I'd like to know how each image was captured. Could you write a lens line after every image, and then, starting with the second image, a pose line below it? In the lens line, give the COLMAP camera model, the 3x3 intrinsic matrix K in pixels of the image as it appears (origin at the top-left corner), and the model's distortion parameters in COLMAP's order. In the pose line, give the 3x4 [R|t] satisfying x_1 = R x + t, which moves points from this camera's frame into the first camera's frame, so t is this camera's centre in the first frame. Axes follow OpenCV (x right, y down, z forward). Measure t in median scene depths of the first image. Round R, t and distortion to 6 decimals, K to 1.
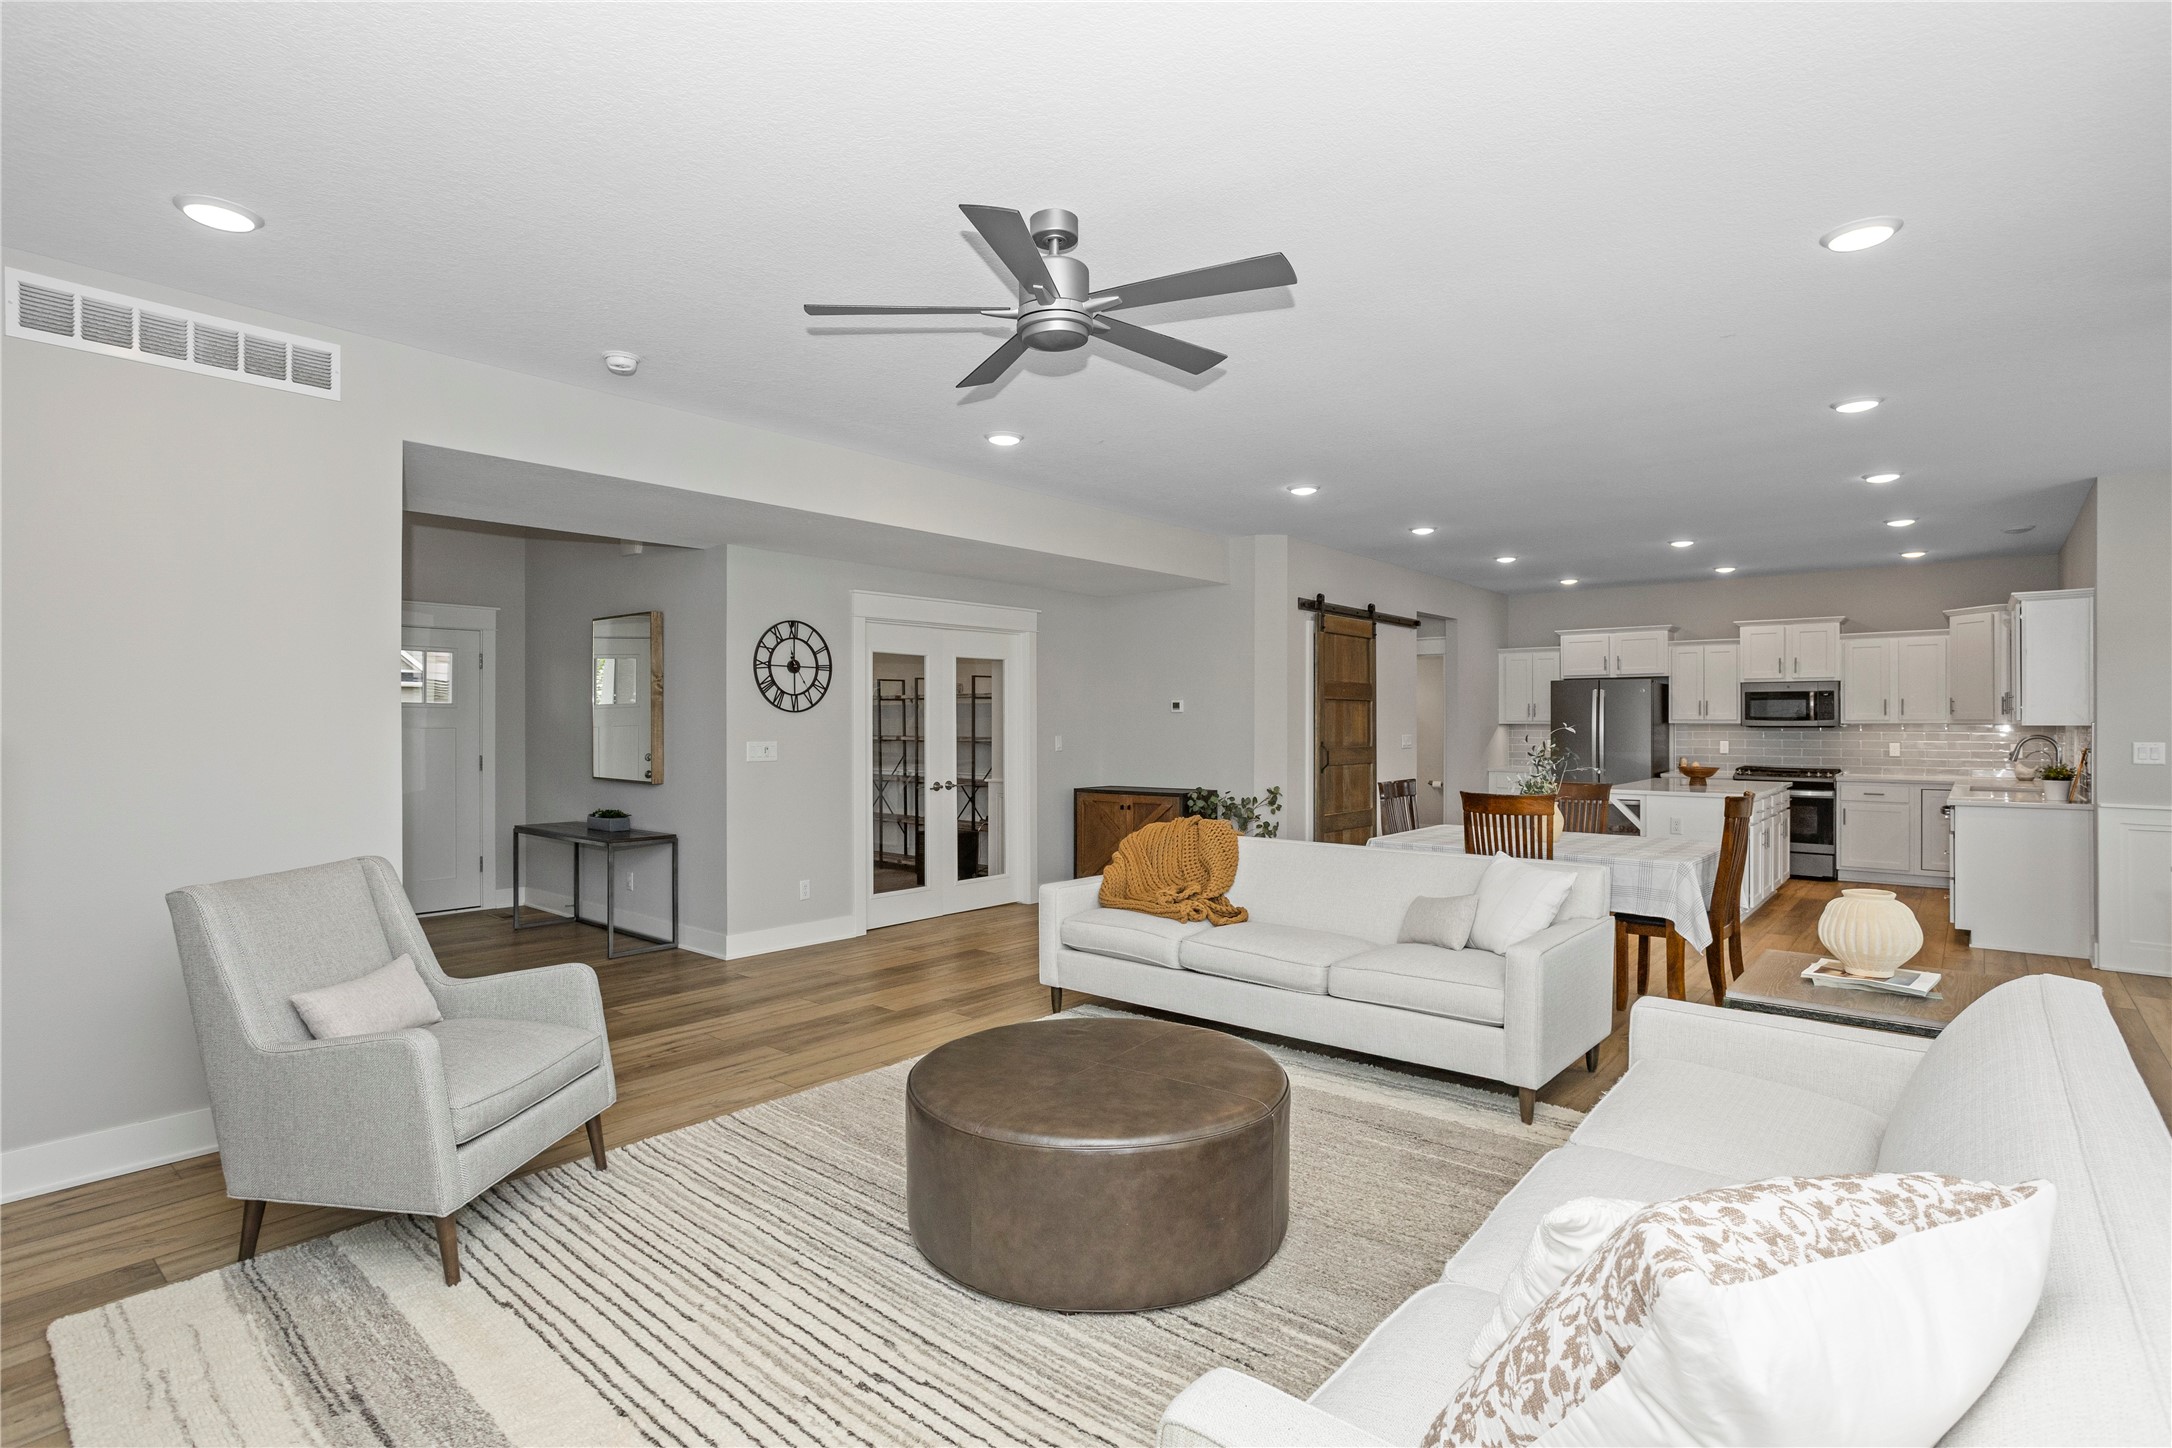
lens RADIAL K [[1061.6, 0, 1097.6], [0, 1061.6, 737.5], [0, 0, 1]] dist [-0.023178, 0.017563]
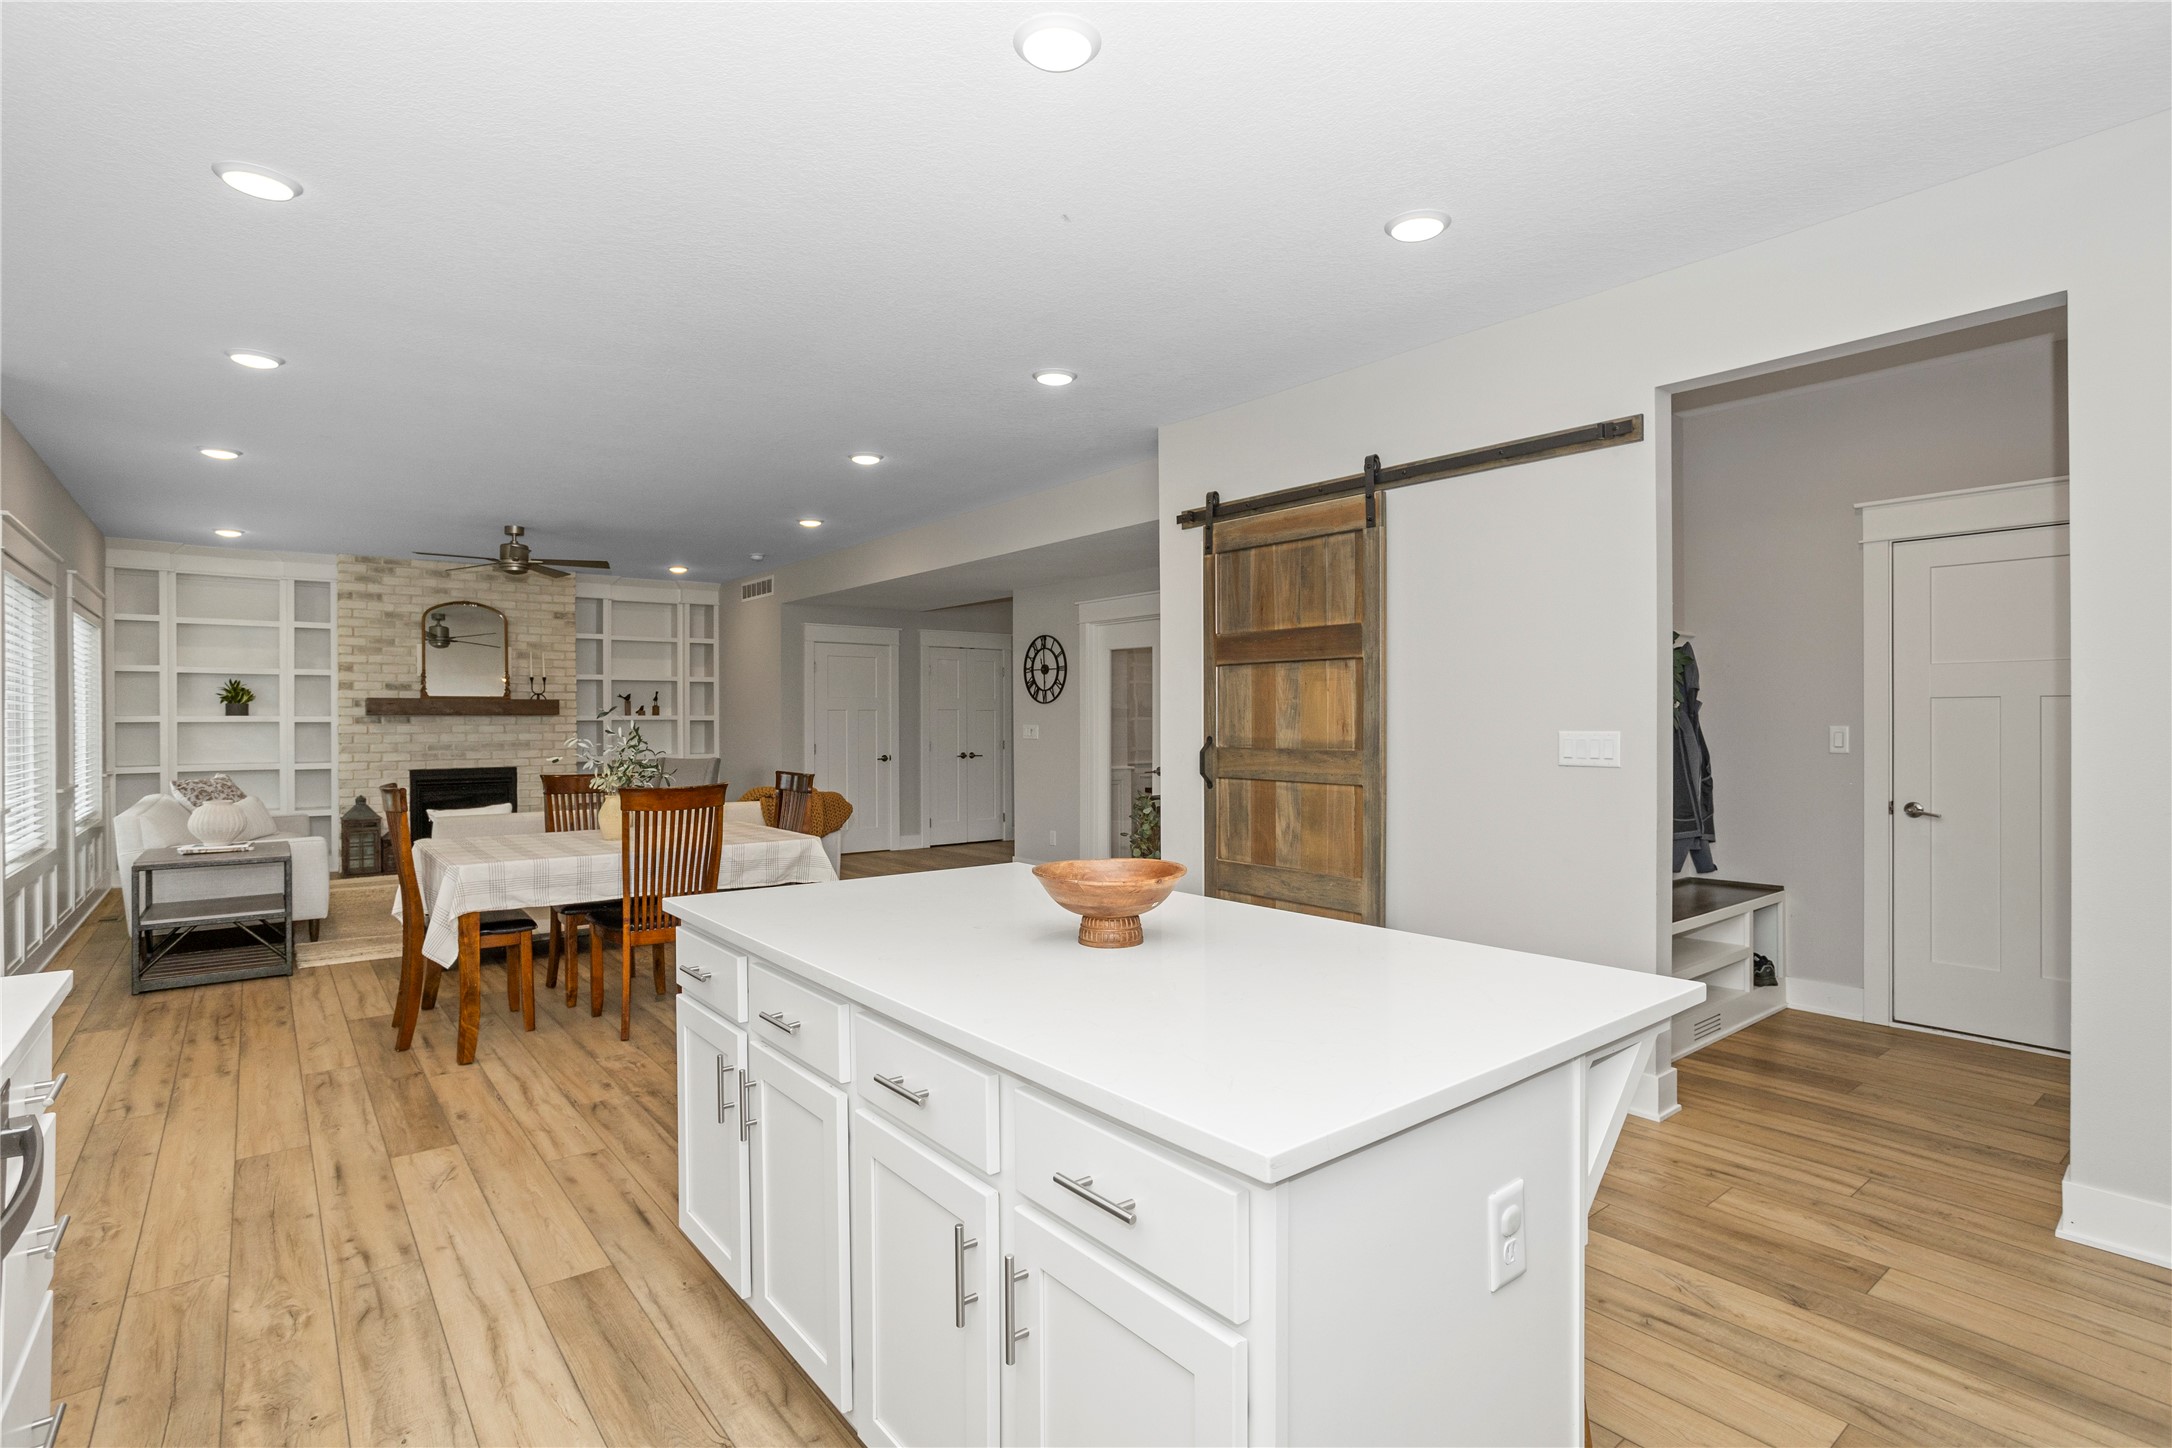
lens RADIAL K [[1061.6, 0, 1069.6], [0, 1061.6, 724.4], [0, 0, 1]] dist [-0.023178, 0.017563]
pose [[-0.219676, 0.005921, -0.975555, 1.002119], [-0.012147, 0.999887, 0.008804, -0.008806], [0.975497, 0.013784, -0.219579, 1.292242]]
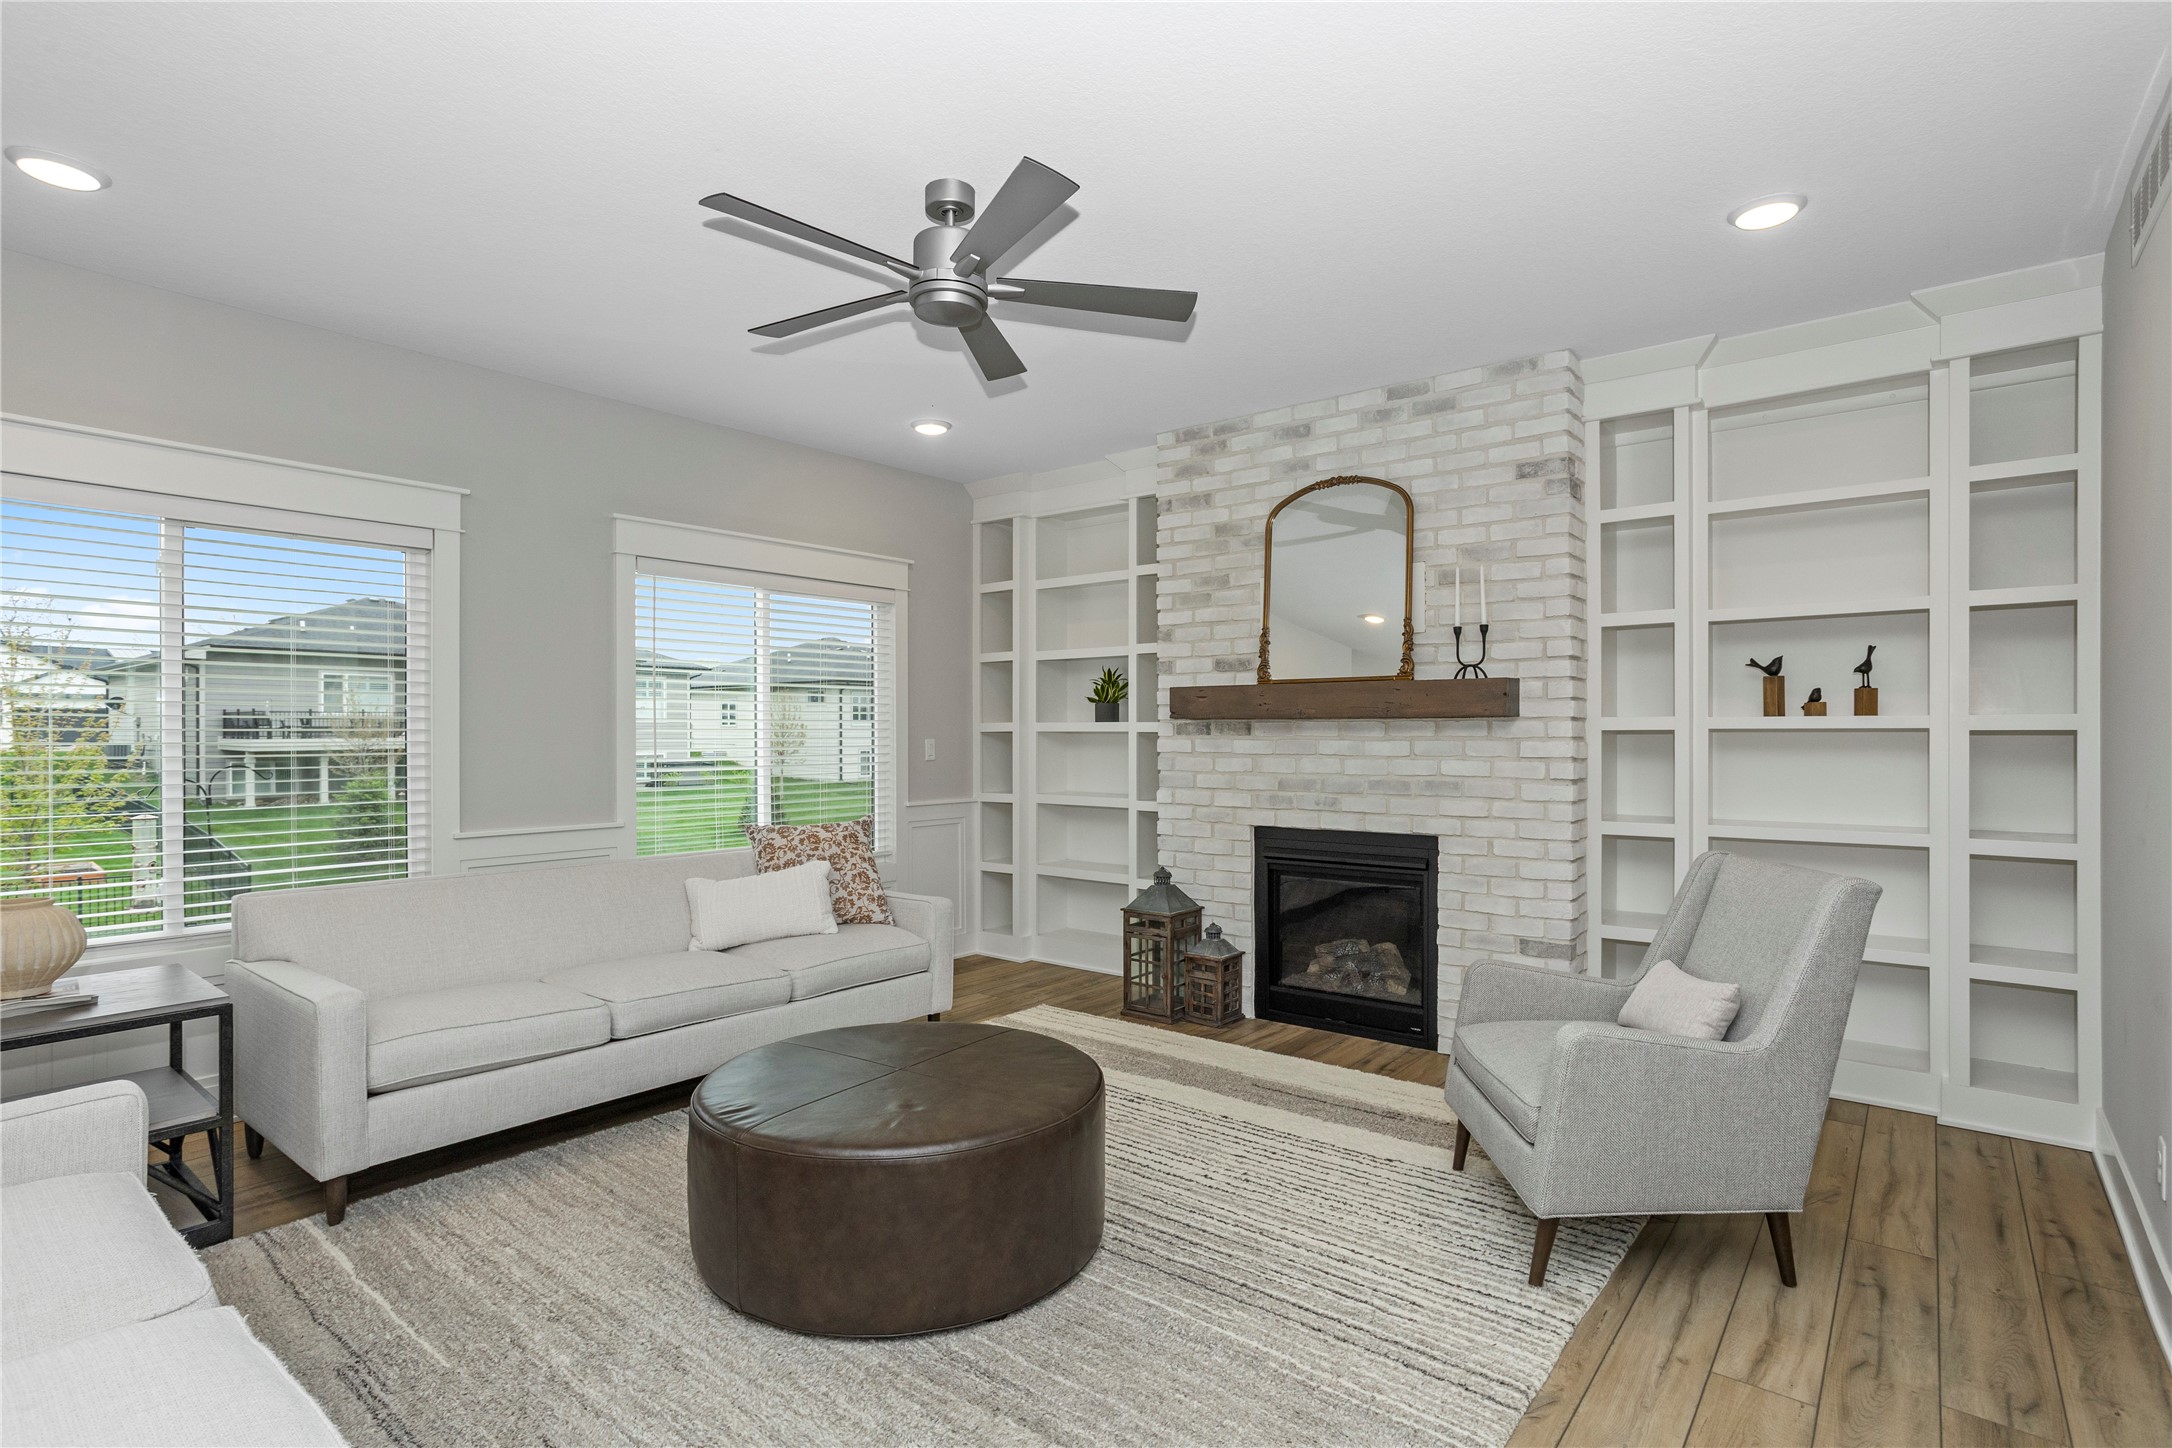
lens RADIAL K [[1071.9, 0, 1084.4], [0, 1071.9, 729.6], [0, 0, 1]] dist [-0.035045, 0.017668]
pose [[-0.999915, 0.001366, -0.012932, -0.061577], [0.001178, 0.999894, 0.014514, -0.001730], [0.012950, 0.014498, -0.999811, 0.852302]]
